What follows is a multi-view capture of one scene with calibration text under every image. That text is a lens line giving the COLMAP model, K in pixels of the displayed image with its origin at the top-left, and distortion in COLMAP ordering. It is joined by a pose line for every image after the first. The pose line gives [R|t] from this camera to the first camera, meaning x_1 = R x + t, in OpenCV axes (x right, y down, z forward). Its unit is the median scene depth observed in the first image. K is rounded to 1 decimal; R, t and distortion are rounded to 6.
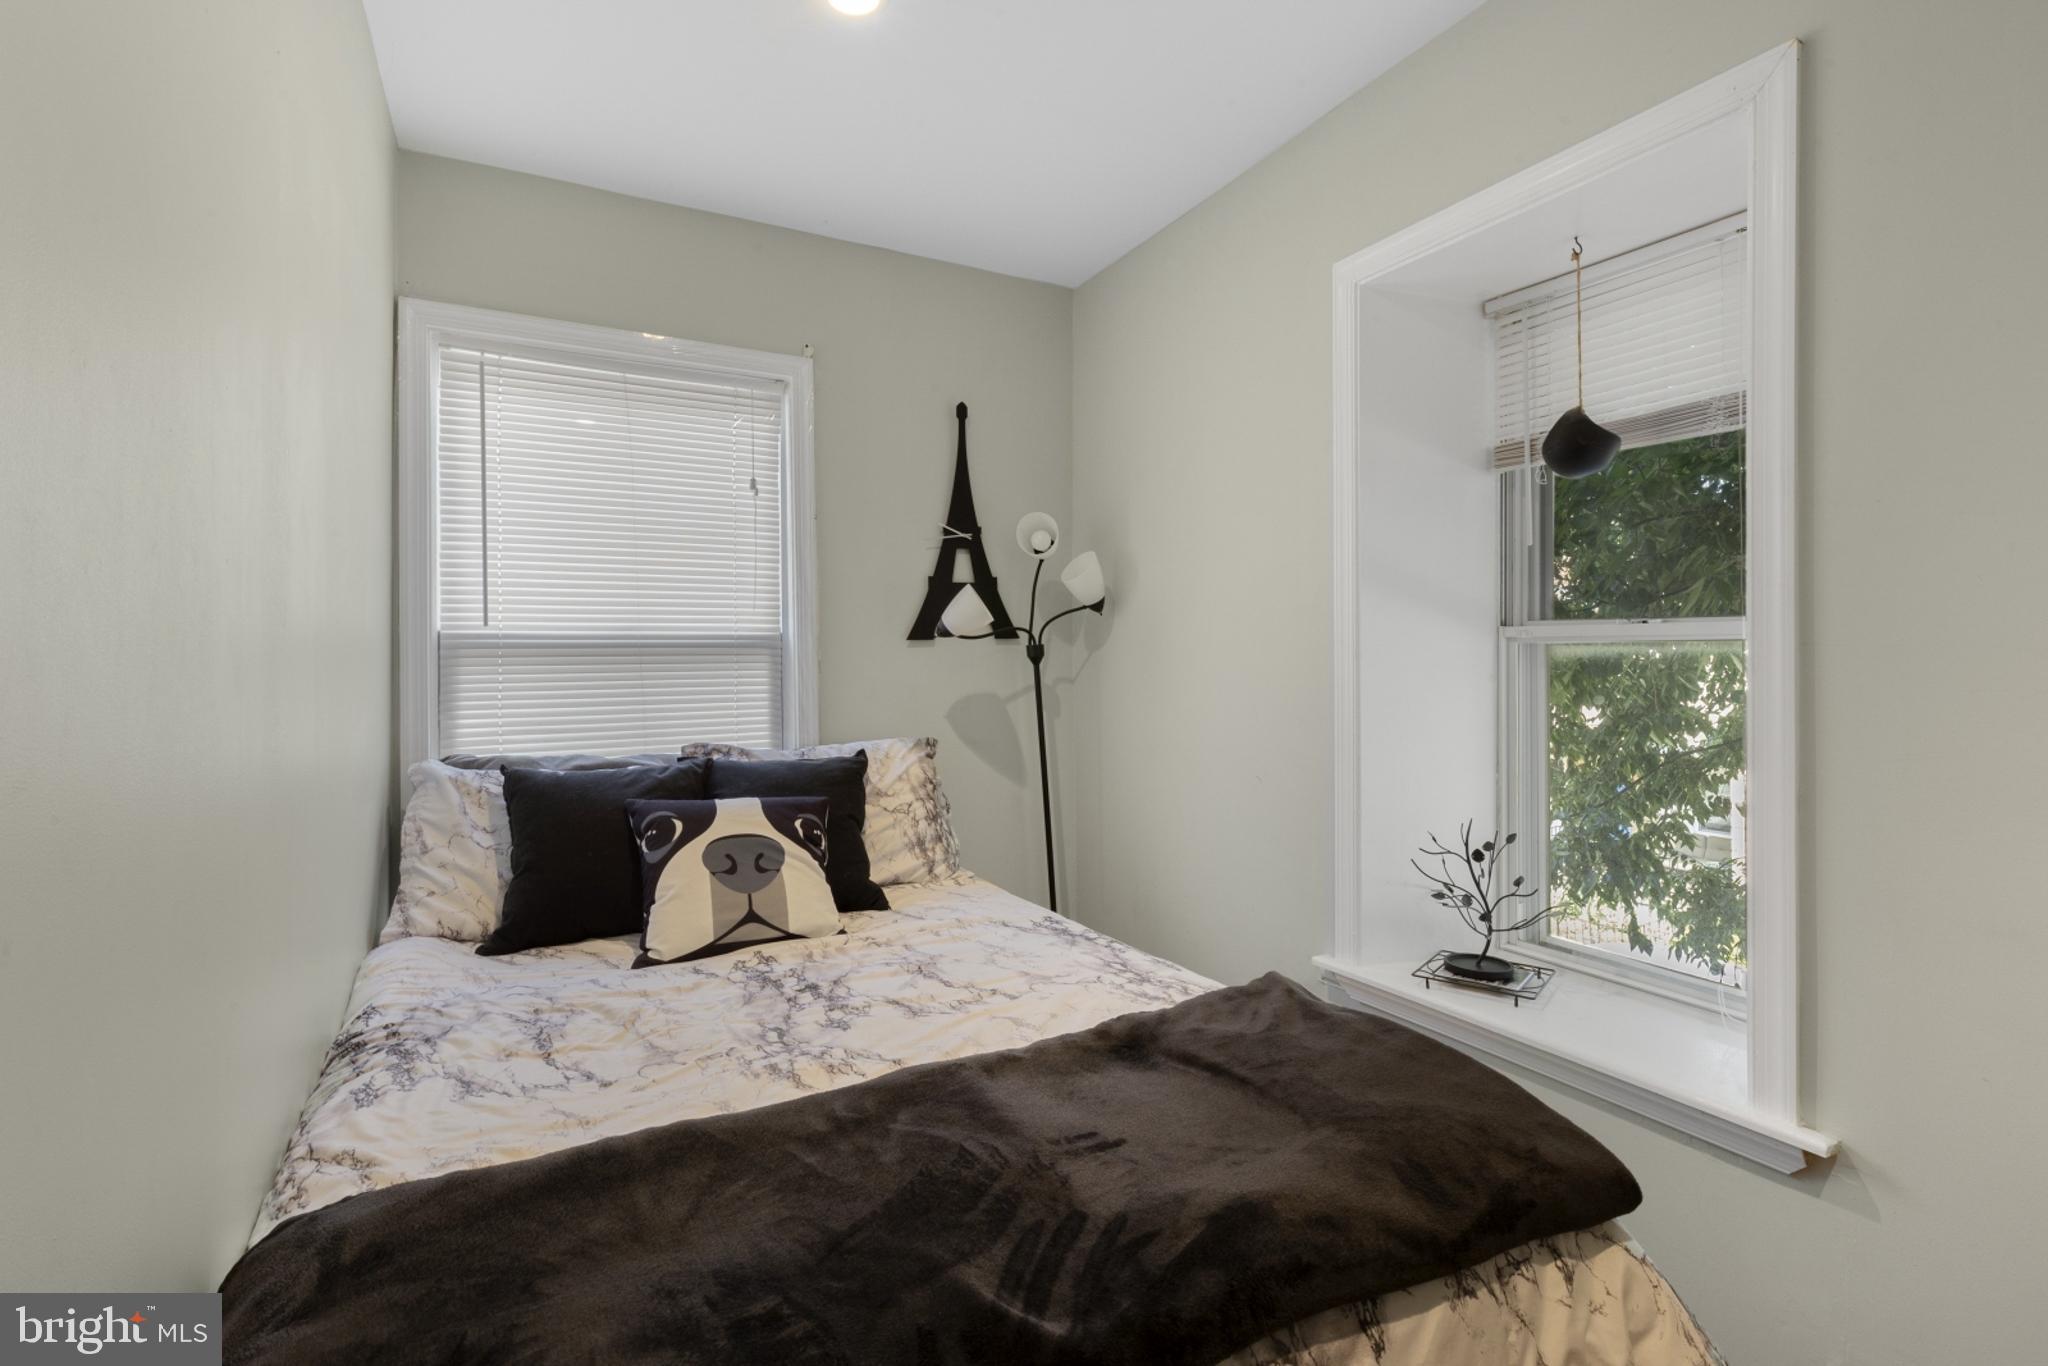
lens RADIAL K [[980.9, 0, 999.7], [0, 980.9, 644.2], [0, 0, 1]] dist [0.001216, -0.001646]
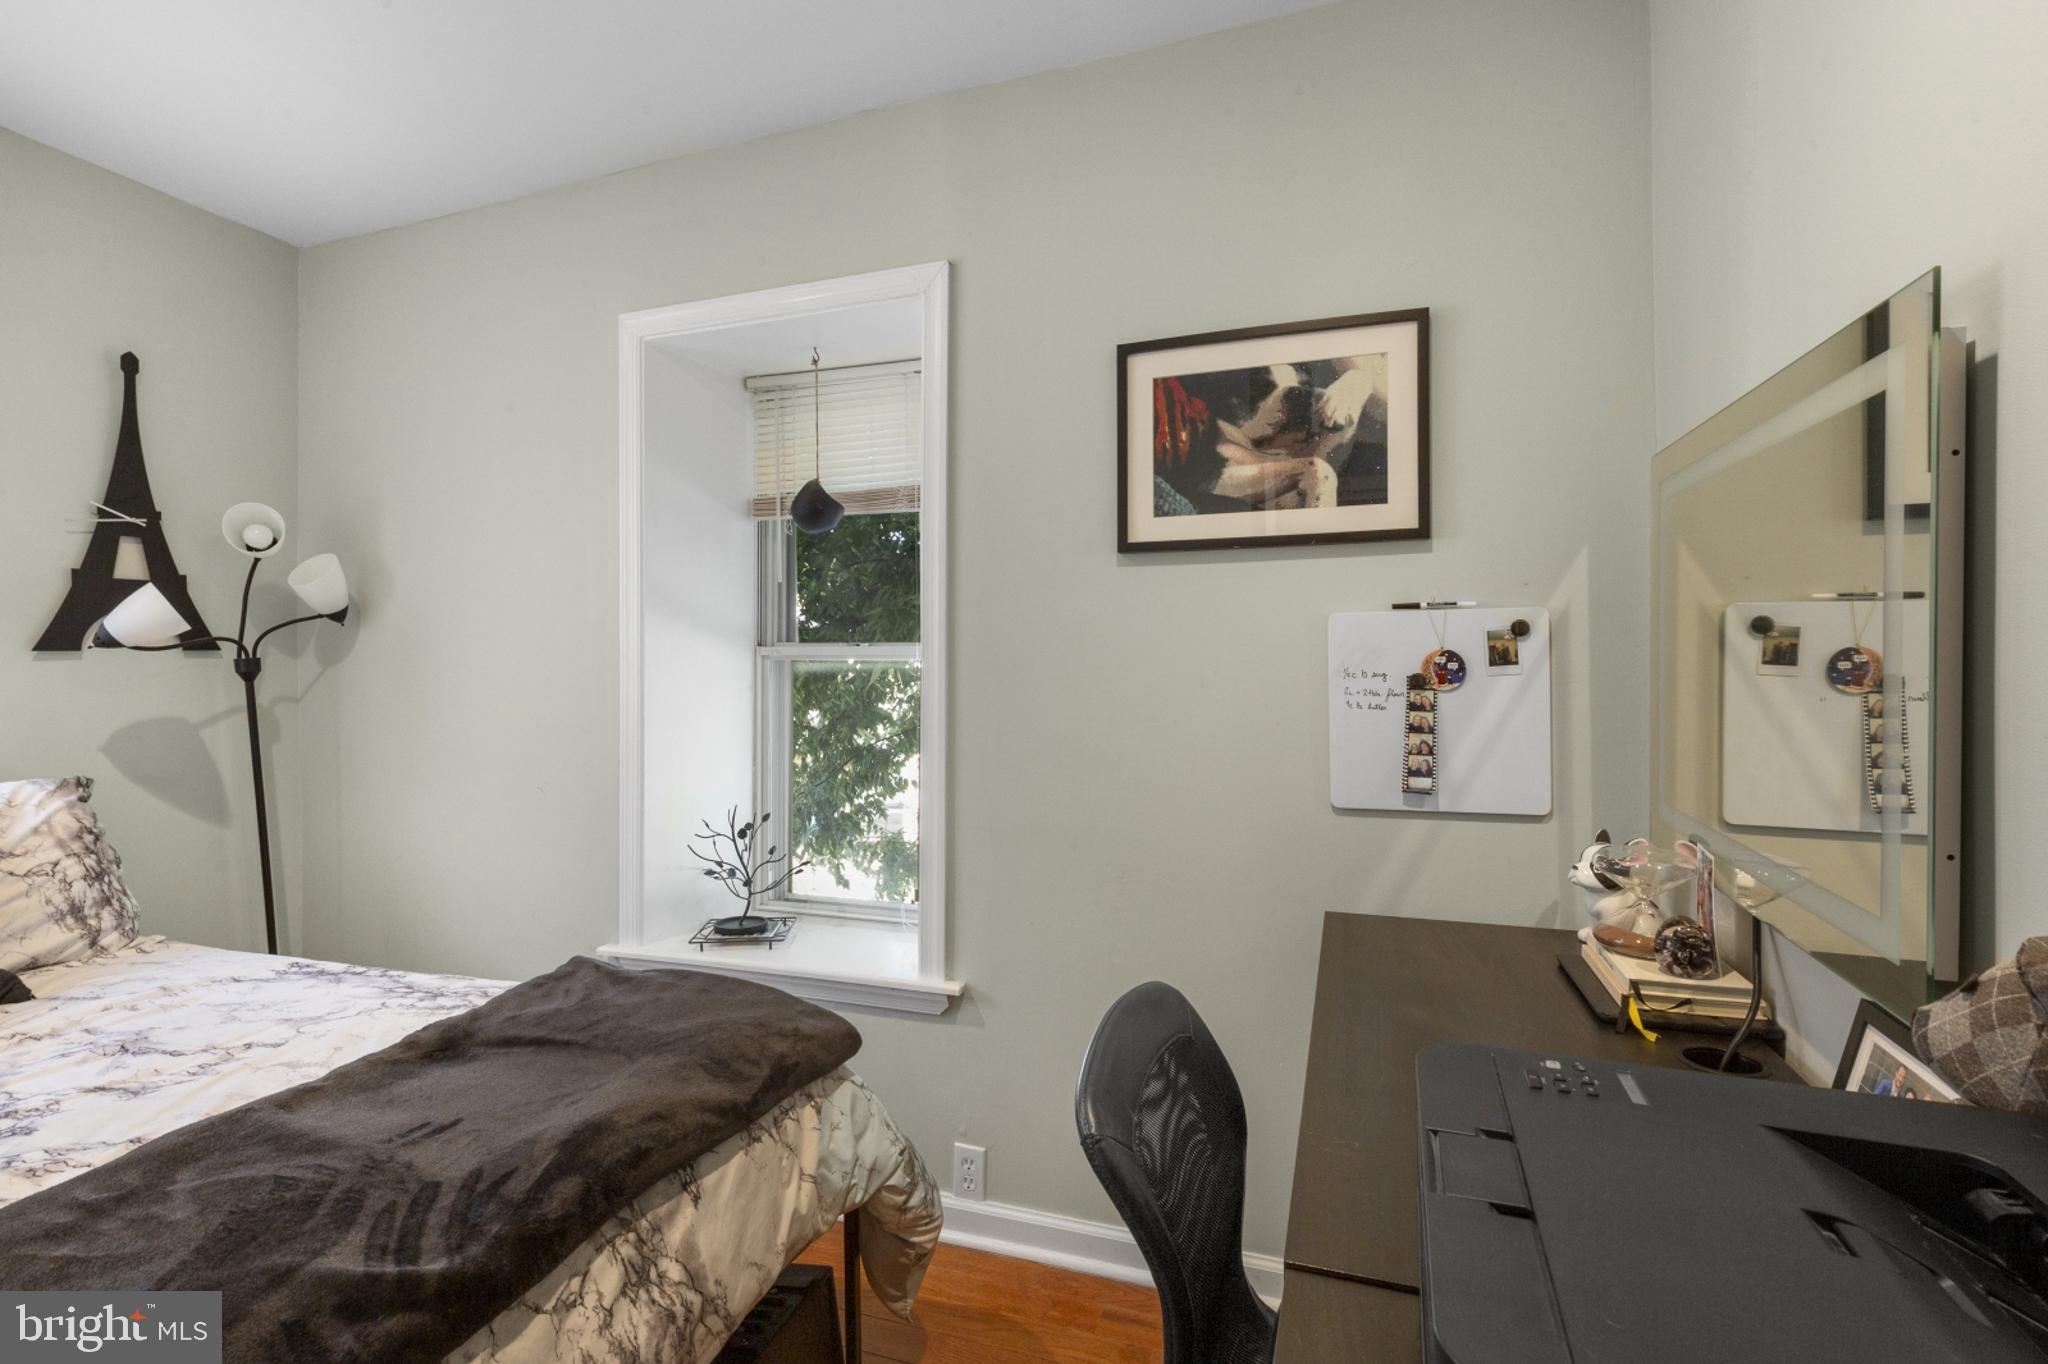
lens RADIAL K [[980.9, 0, 999.7], [0, 980.9, 643.2], [0, 0, 1]] dist [0.001216, -0.001646]
pose [[0.738713, 0.017600, 0.673790, -0.100701], [-0.006397, 0.999797, -0.019101, -0.000870], [-0.673990, 0.009800, 0.738676, -0.119076]]
